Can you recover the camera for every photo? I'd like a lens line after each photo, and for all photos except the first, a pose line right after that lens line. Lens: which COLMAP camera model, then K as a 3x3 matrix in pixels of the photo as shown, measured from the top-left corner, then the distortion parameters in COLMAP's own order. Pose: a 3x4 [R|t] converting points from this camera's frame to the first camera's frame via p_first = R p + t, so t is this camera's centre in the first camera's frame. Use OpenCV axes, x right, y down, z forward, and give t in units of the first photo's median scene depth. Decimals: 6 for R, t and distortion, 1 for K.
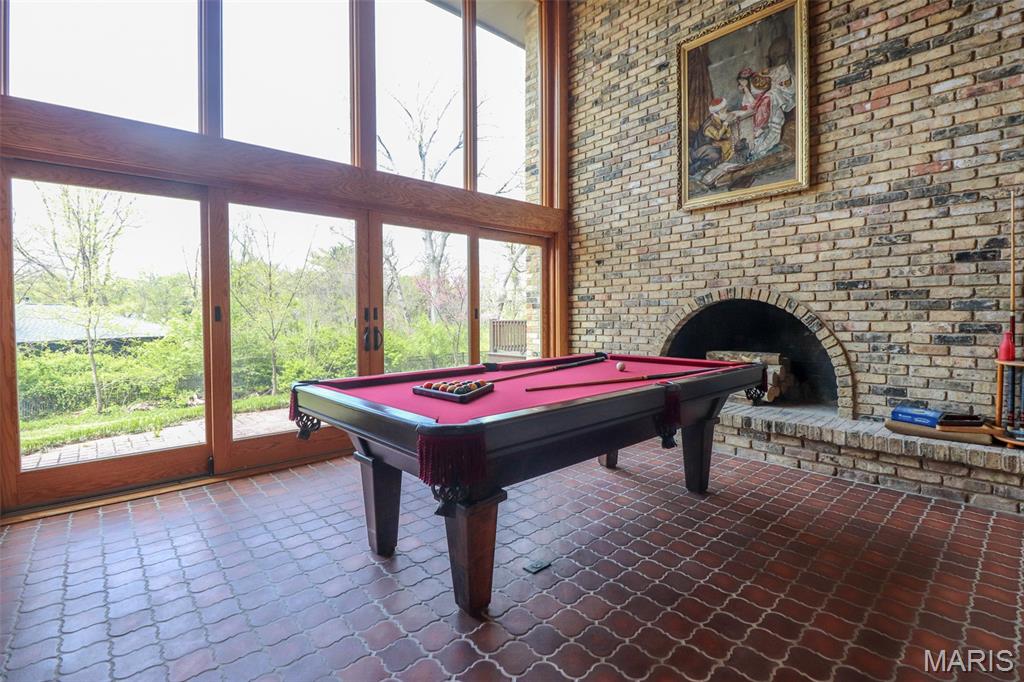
lens RADIAL K [[479.8, 0, 512.1], [0, 479.8, 333.6], [0, 0, 1]] dist [-0.018464, -0.002260]
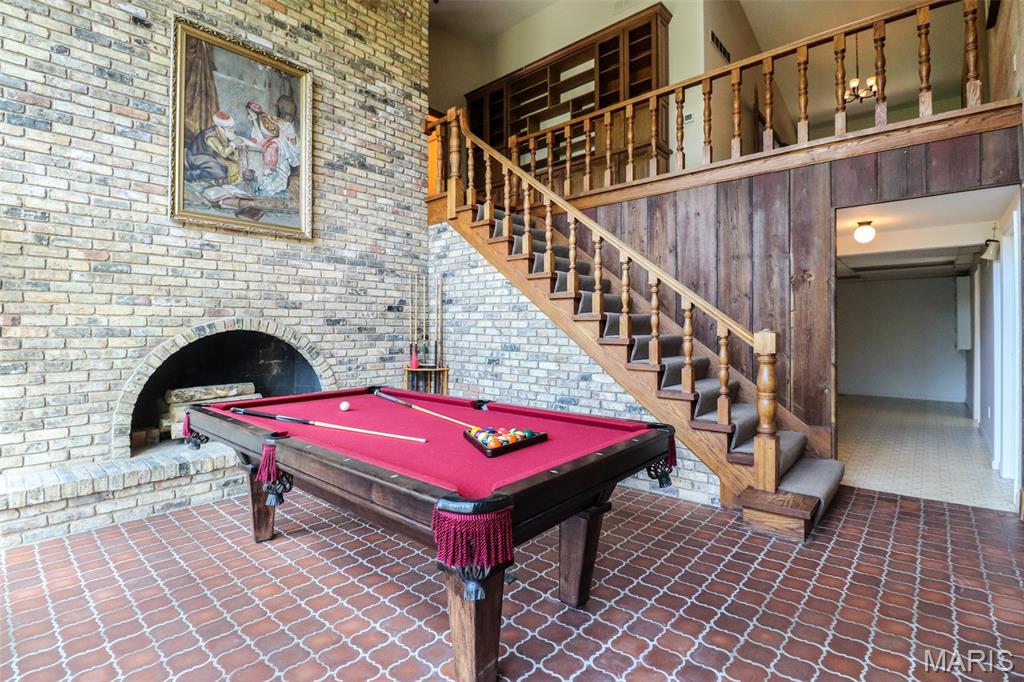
lens RADIAL K [[479.8, 0, 511.6], [0, 479.8, 335.8], [0, 0, 1]] dist [-0.018464, -0.002260]
pose [[-0.126869, -0.004548, 0.991909, -0.600191], [0.039182, 0.999186, 0.009593, -0.052771], [-0.991145, 0.040082, -0.126588, 0.628316]]
